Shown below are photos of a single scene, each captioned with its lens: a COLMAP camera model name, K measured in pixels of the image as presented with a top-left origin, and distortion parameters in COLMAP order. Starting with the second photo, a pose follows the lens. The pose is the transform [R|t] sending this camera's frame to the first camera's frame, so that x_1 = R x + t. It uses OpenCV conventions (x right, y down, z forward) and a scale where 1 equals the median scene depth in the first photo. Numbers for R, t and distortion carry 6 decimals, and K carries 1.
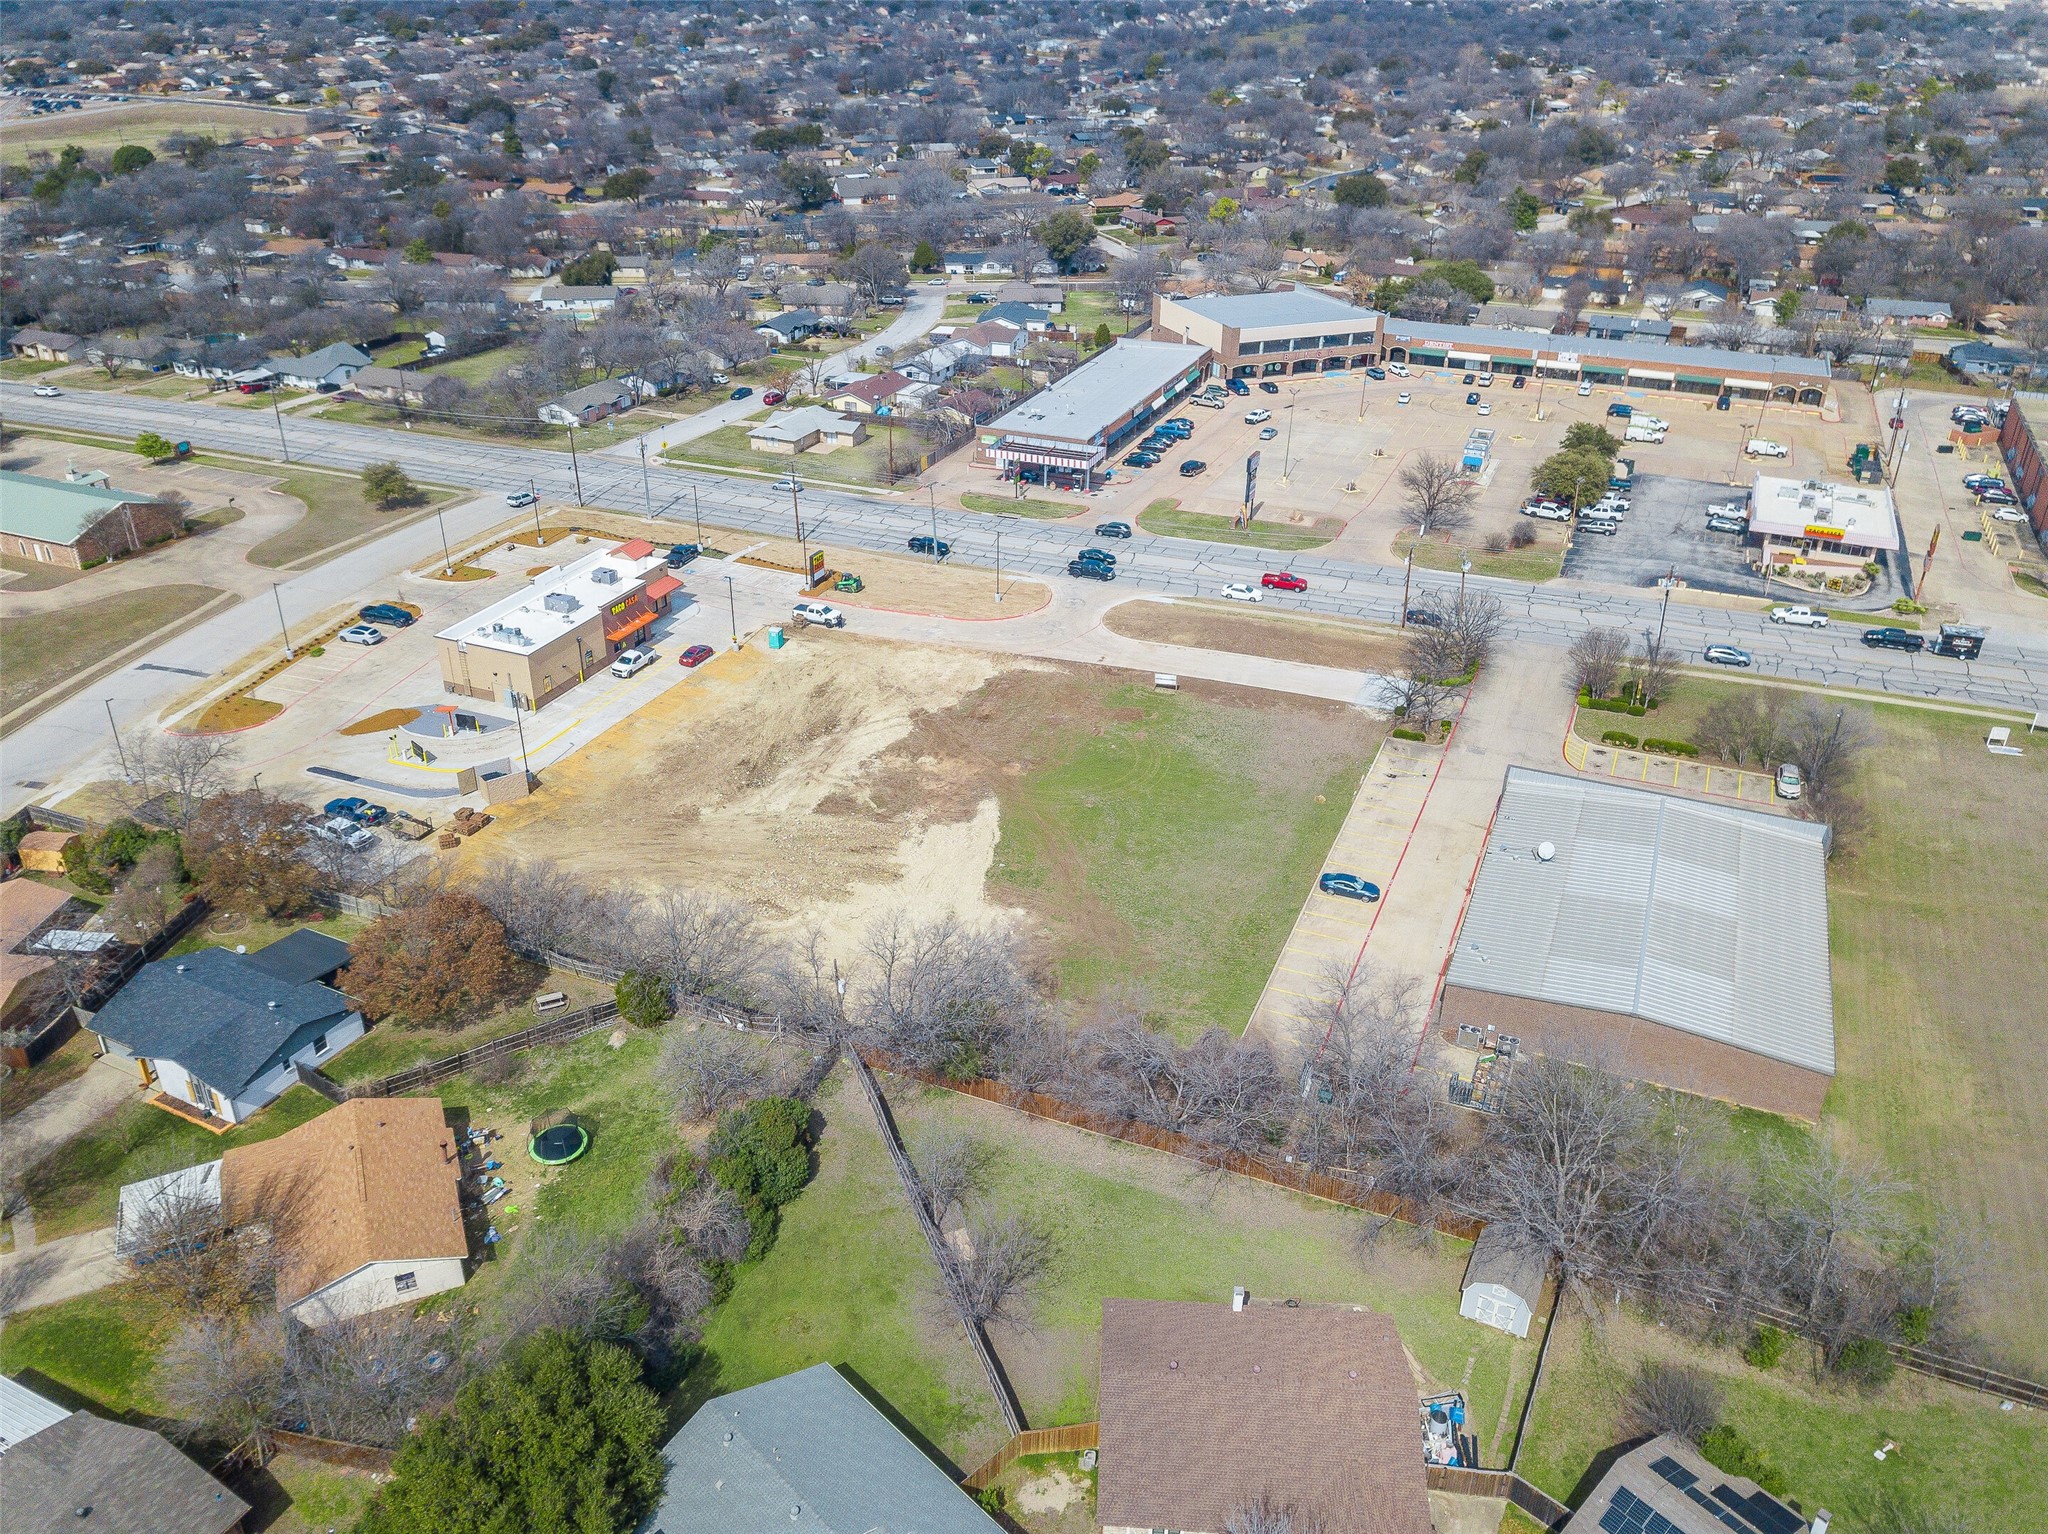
lens RADIAL K [[1560.8, 0, 1015.6], [0, 1560.8, 764.9], [0, 0, 1]] dist [0.009307, -0.007941]
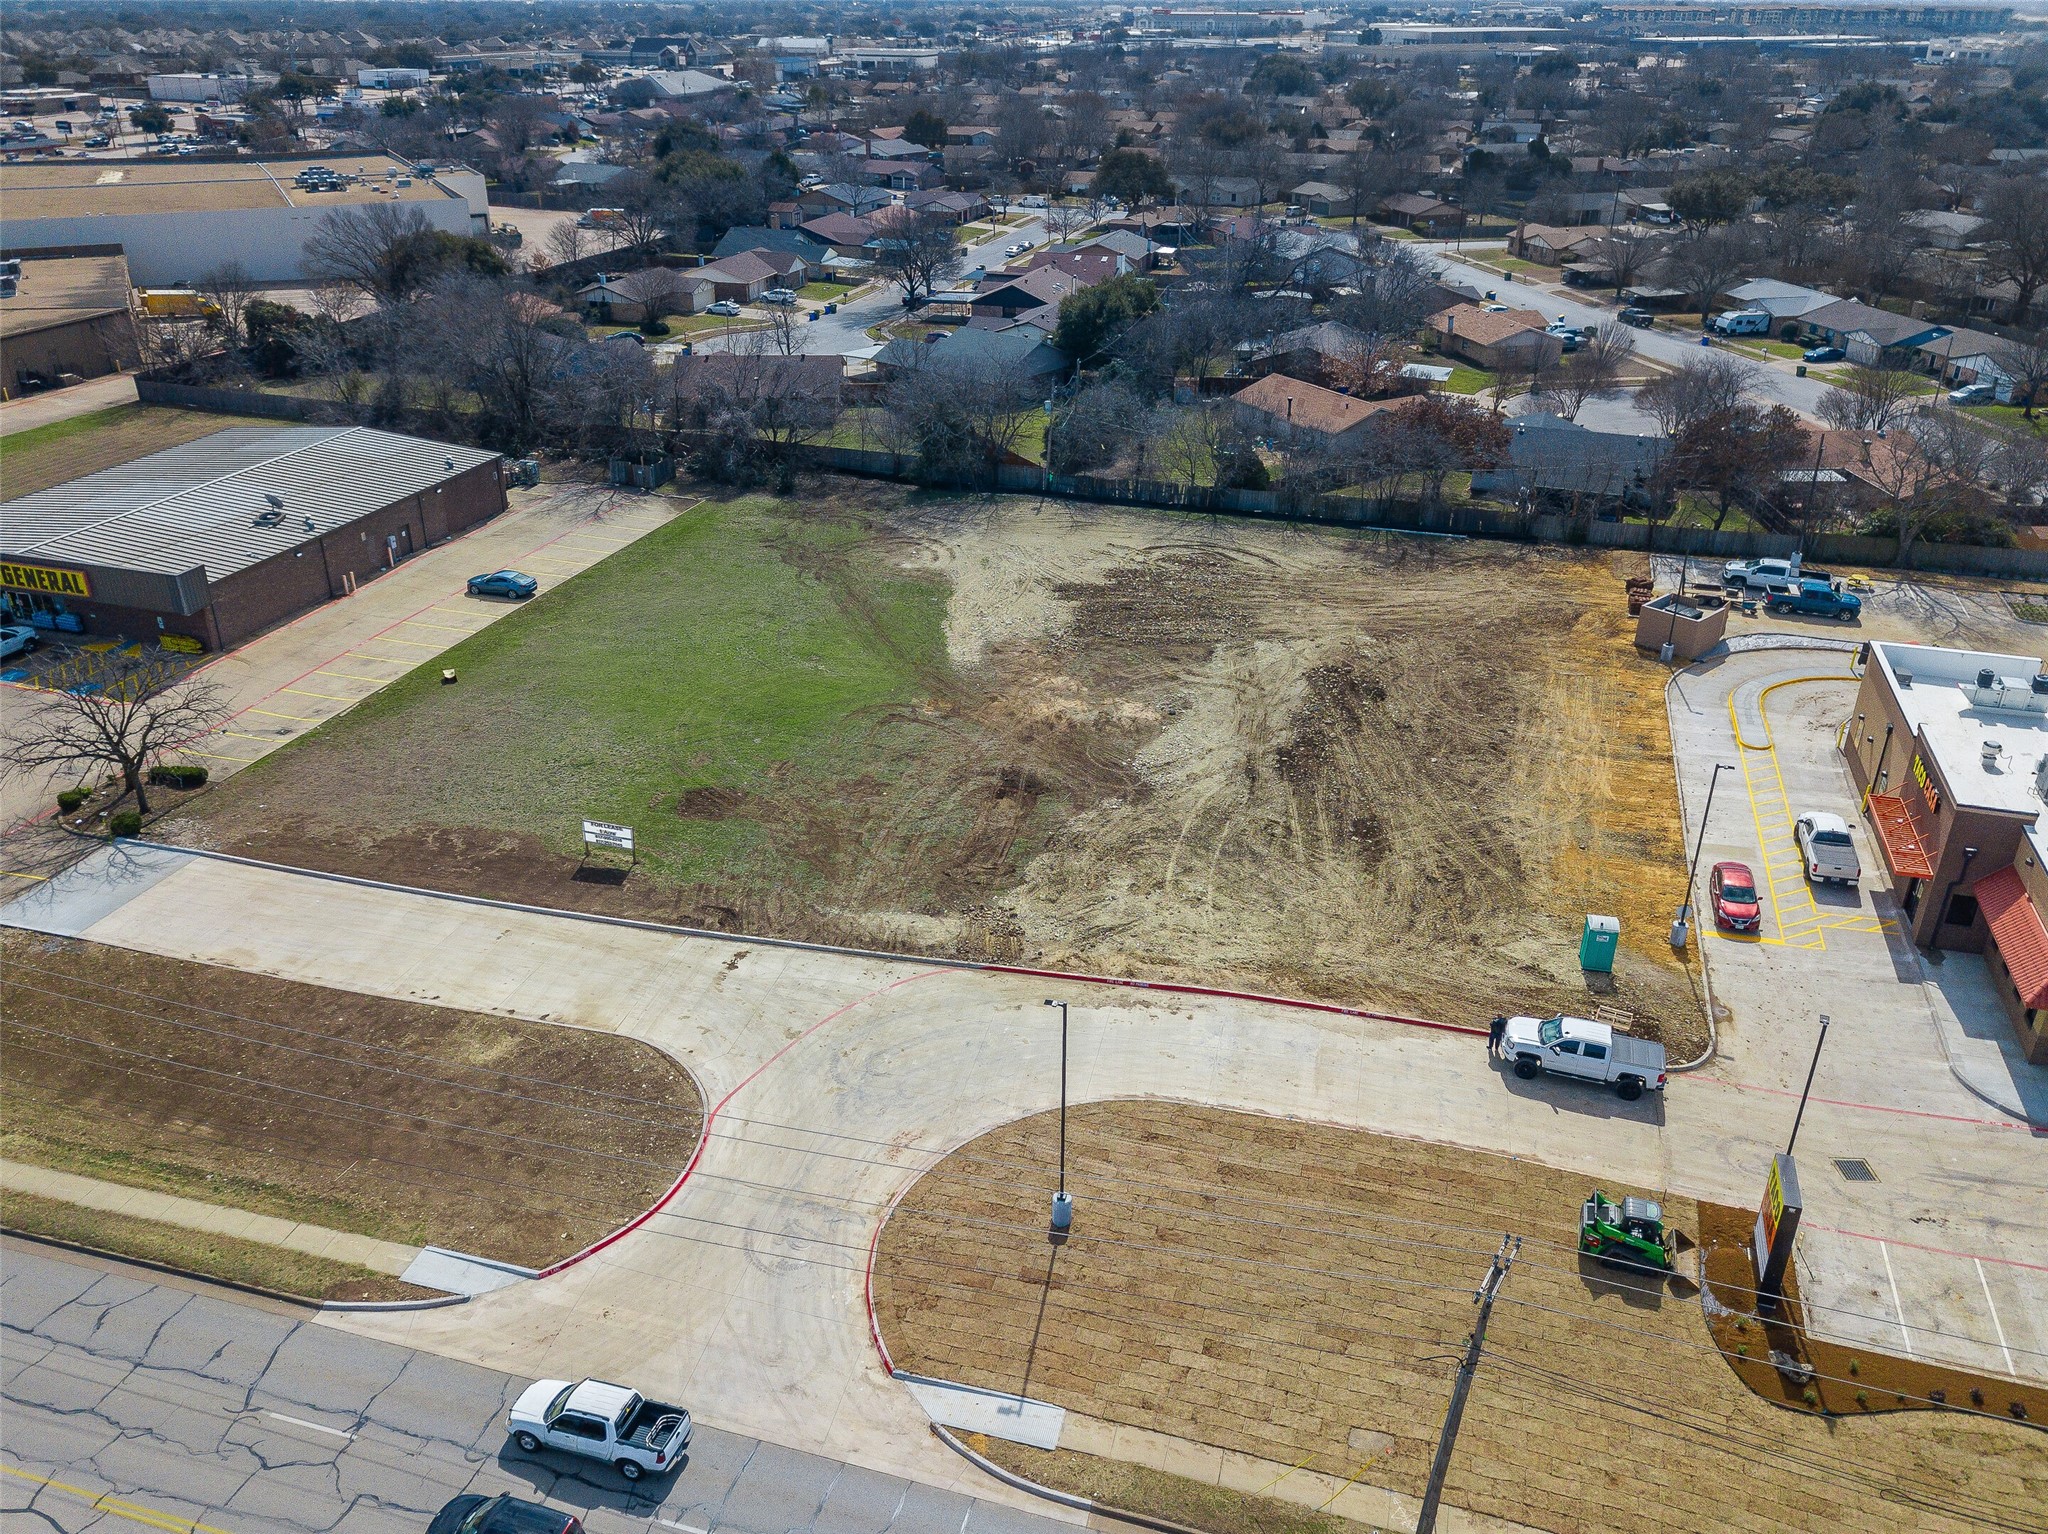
lens RADIAL K [[1566.2, 0, 1015.2], [0, 1566.2, 763.4], [0, 0, 1]] dist [0.002597, 0.005497]
pose [[-0.994840, 0.034885, -0.095266, 0.019136], [-0.057653, 0.578272, 0.813805, -0.356430], [0.083479, 0.815098, -0.573277, 1.019627]]
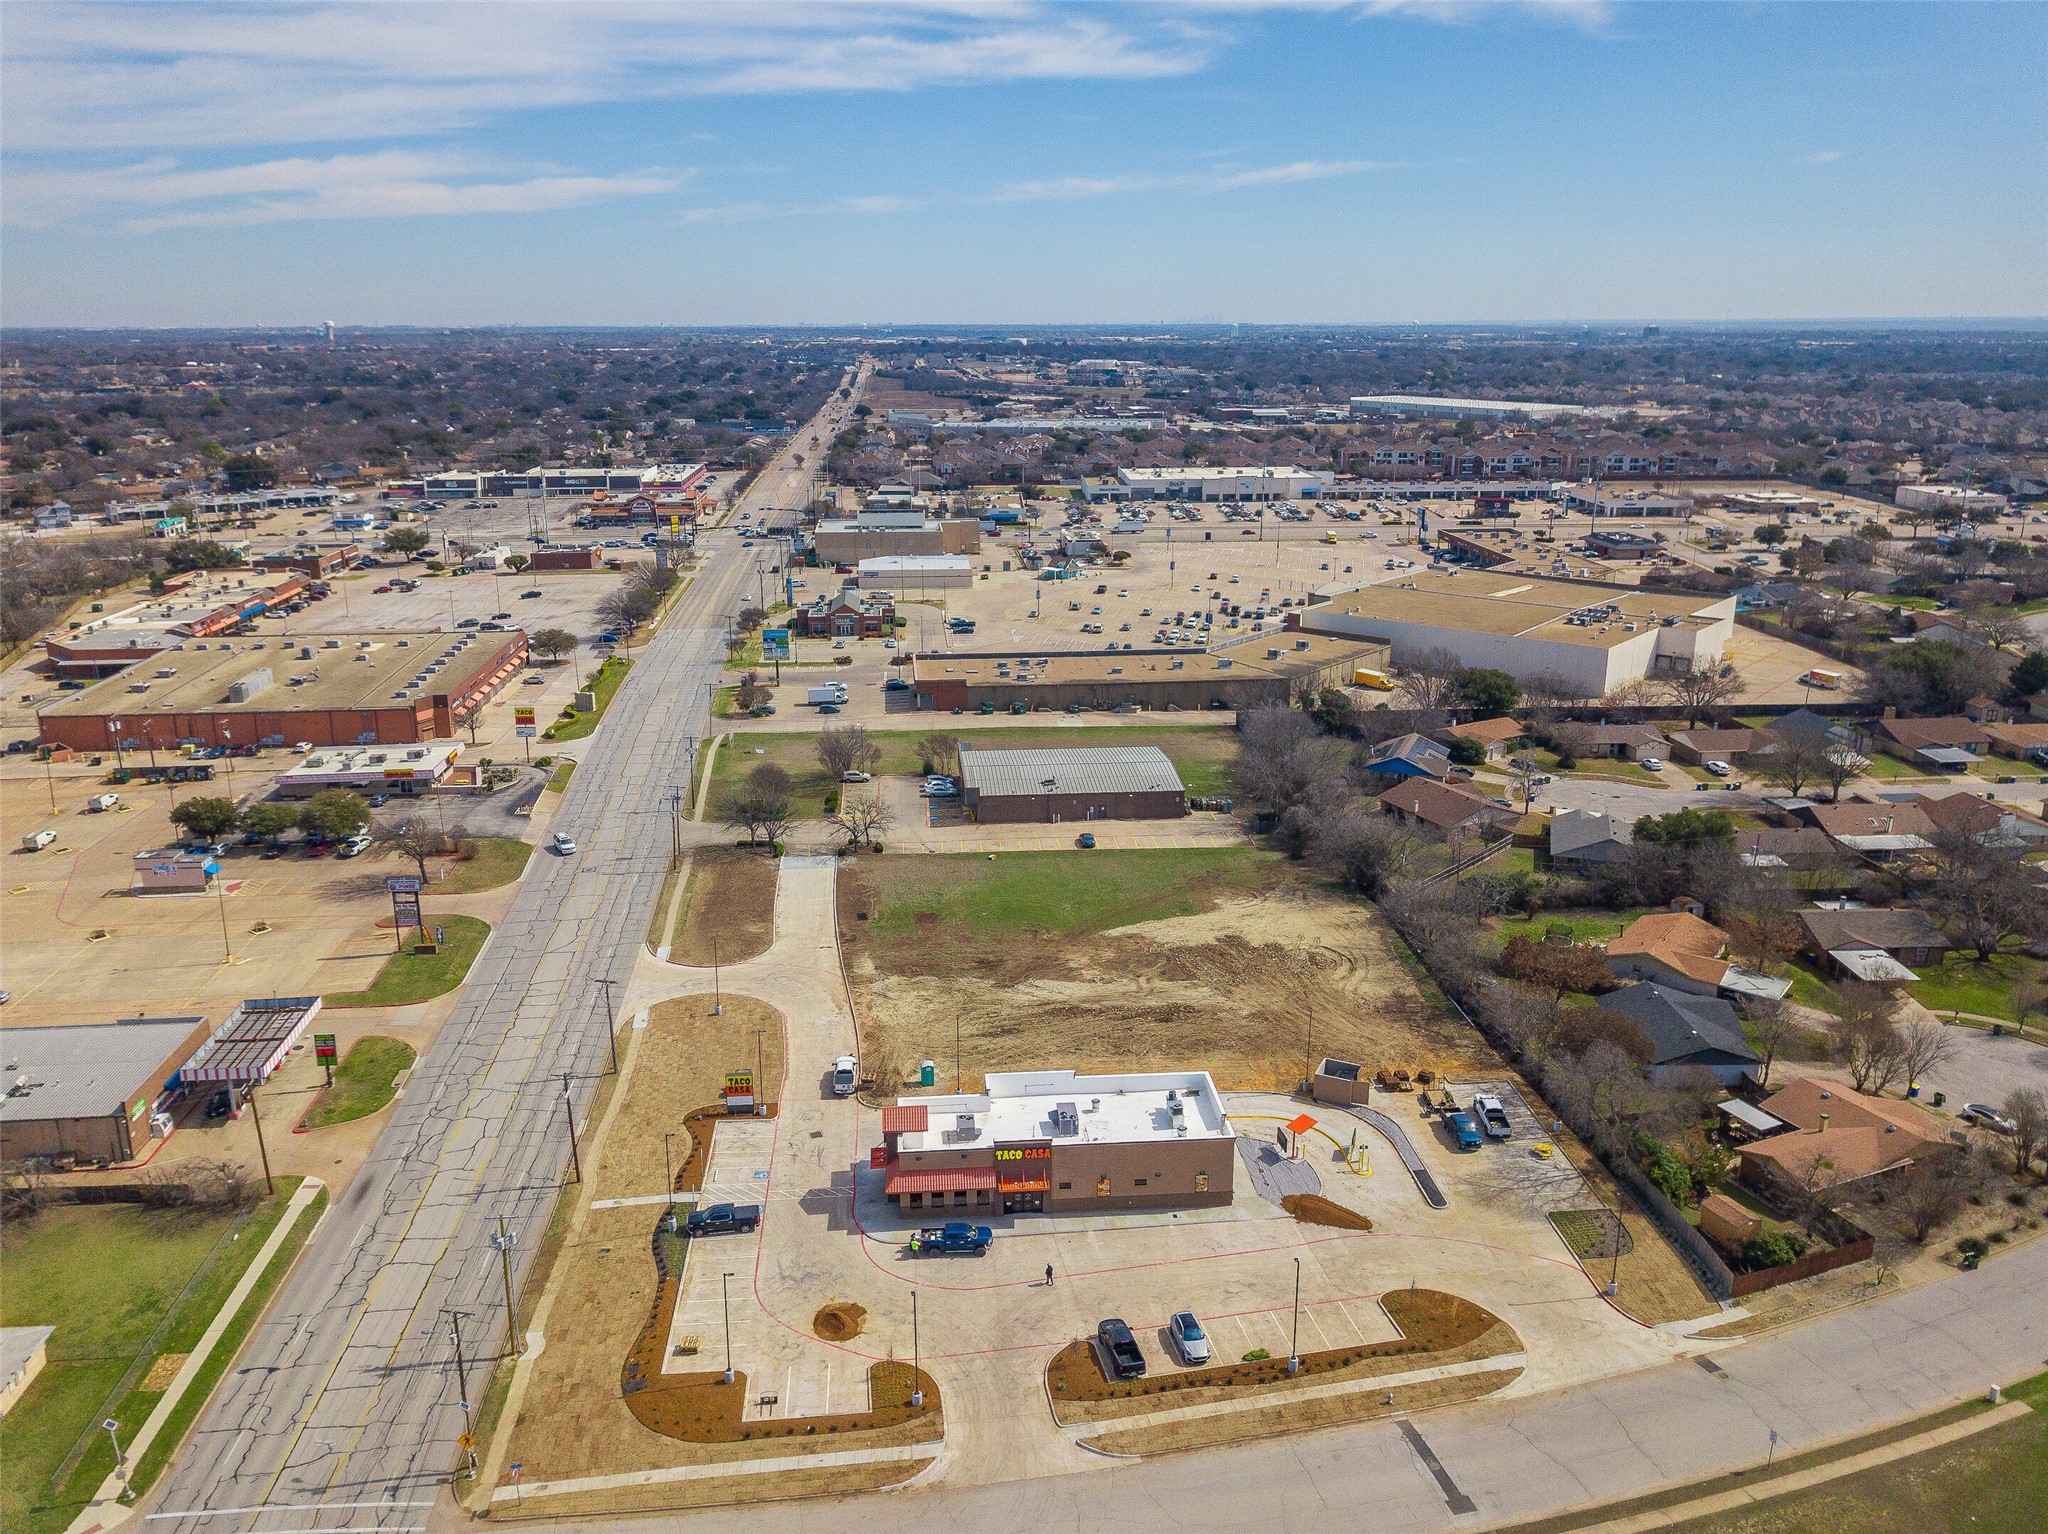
lens RADIAL K [[1554.2, 0, 1016.9], [0, 1554.2, 767.9], [0, 0, 1]] dist [0.059920, -0.117270]
pose [[-0.465178, -0.250329, 0.849085, -0.767287], [0.419216, 0.782507, 0.460371, -0.522628], [-0.779659, 0.570104, -0.259063, 0.949084]]
